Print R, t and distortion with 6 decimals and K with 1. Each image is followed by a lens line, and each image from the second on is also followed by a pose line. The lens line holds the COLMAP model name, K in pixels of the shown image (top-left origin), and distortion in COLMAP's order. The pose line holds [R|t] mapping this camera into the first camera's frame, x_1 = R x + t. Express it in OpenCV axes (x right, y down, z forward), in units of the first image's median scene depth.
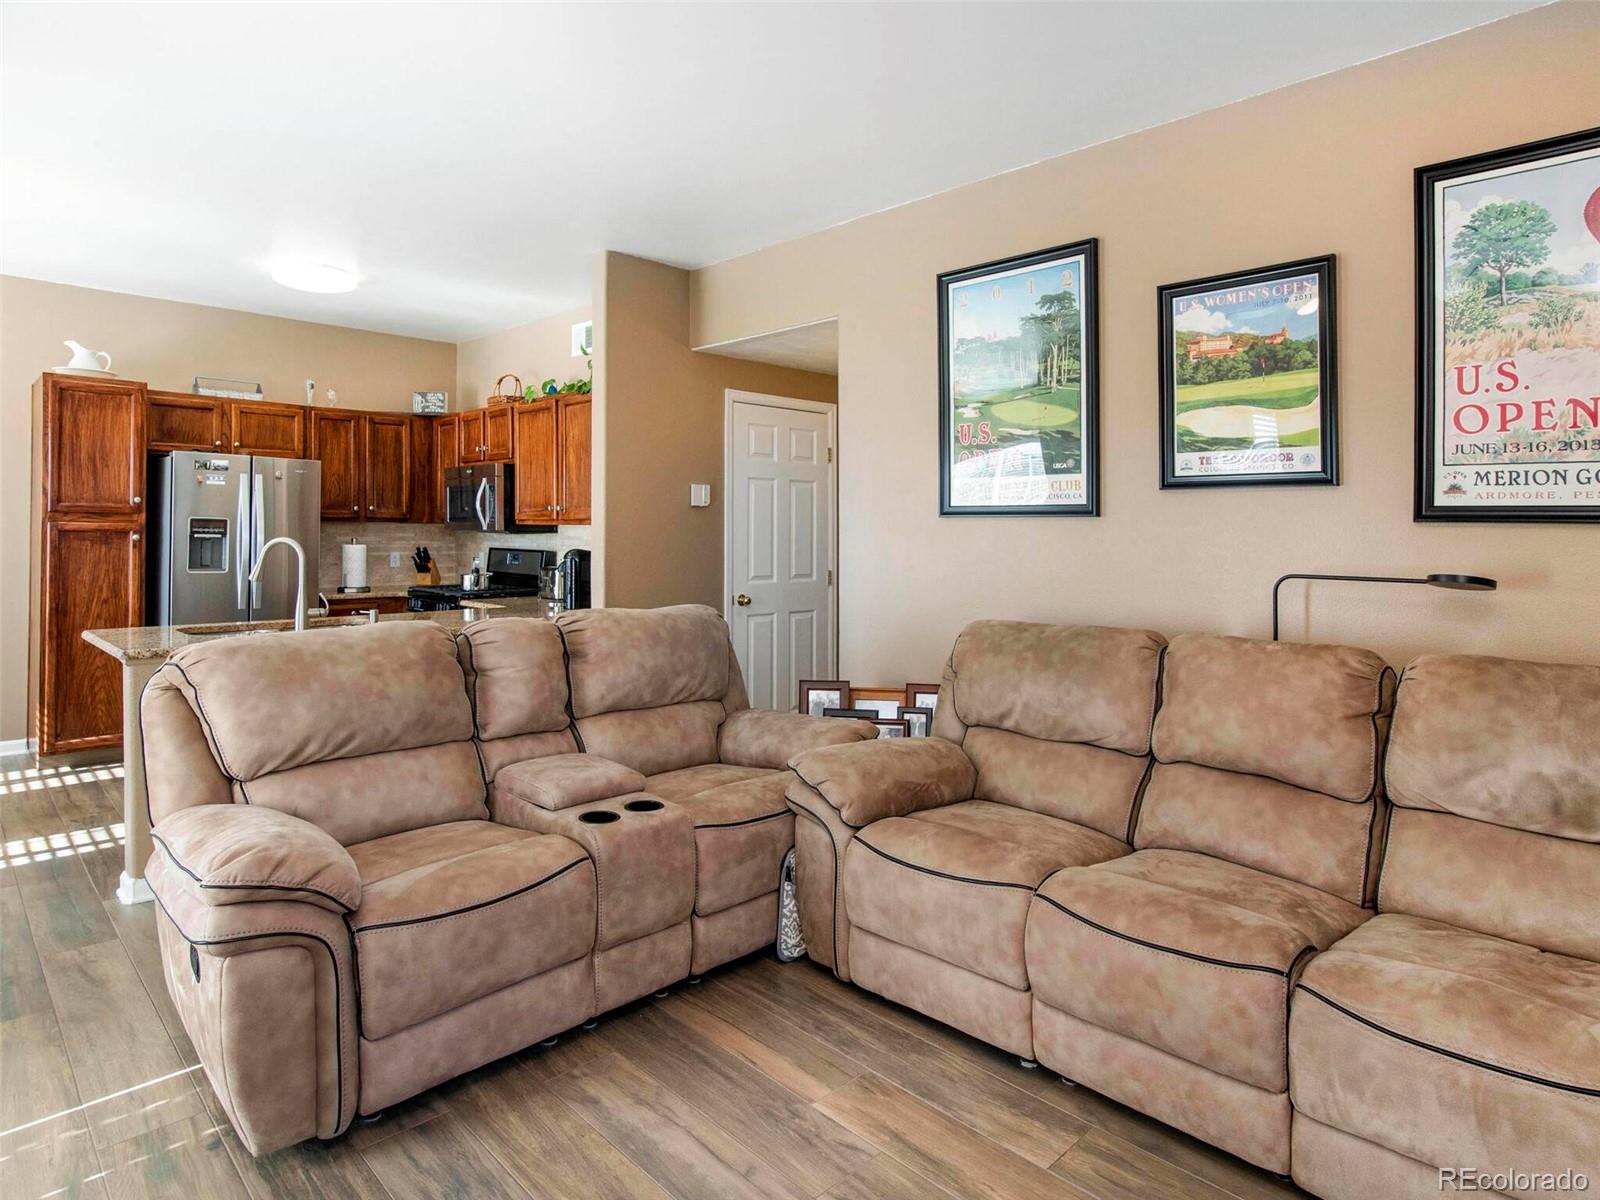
lens RADIAL K [[908.3, 0, 863.9], [0, 908.3, 531.2], [0, 0, 1]] dist [-0.015041, -0.005133]
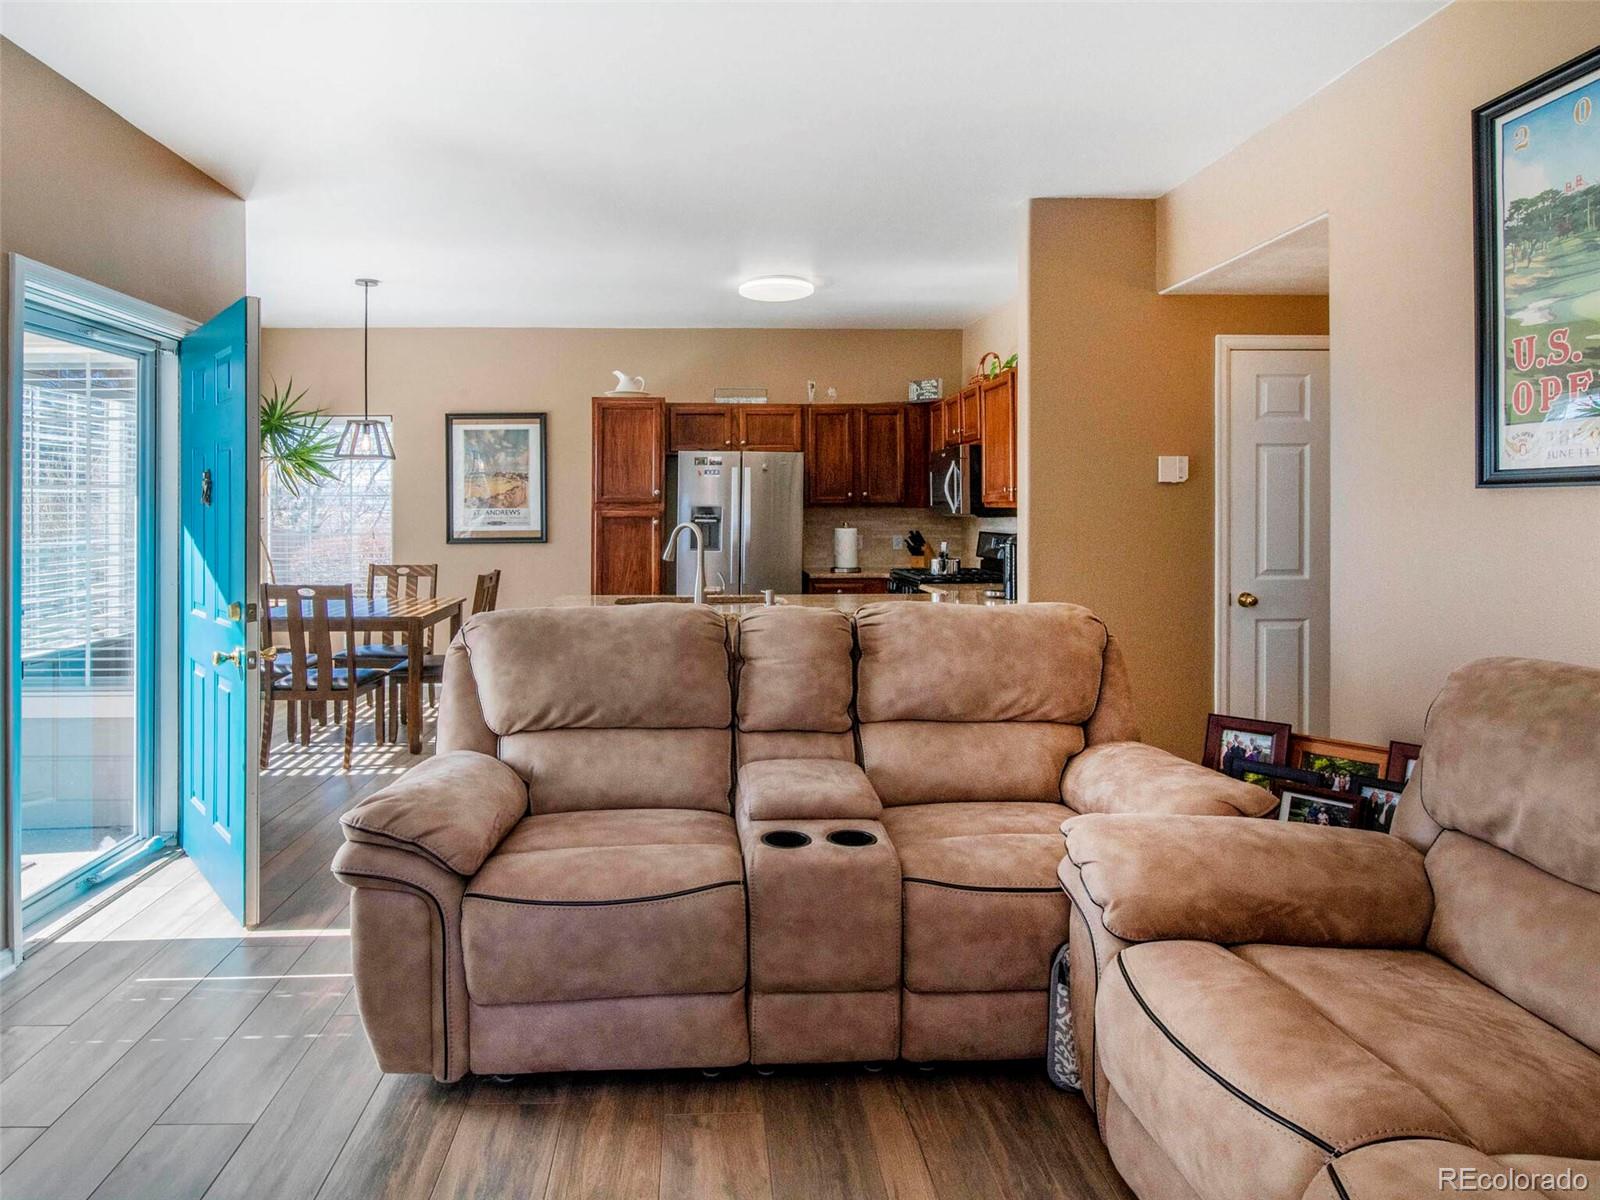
lens RADIAL K [[920.7, 0, 716.2], [0, 920.7, 515.0], [0, 0, 1]] dist [-0.013095, 0.000884]
pose [[0.710754, -0.007661, -0.703399, 0.214900], [0.008067, 0.999964, -0.002740, 0.001477], [0.703394, -0.003727, 0.710790, 0.233276]]
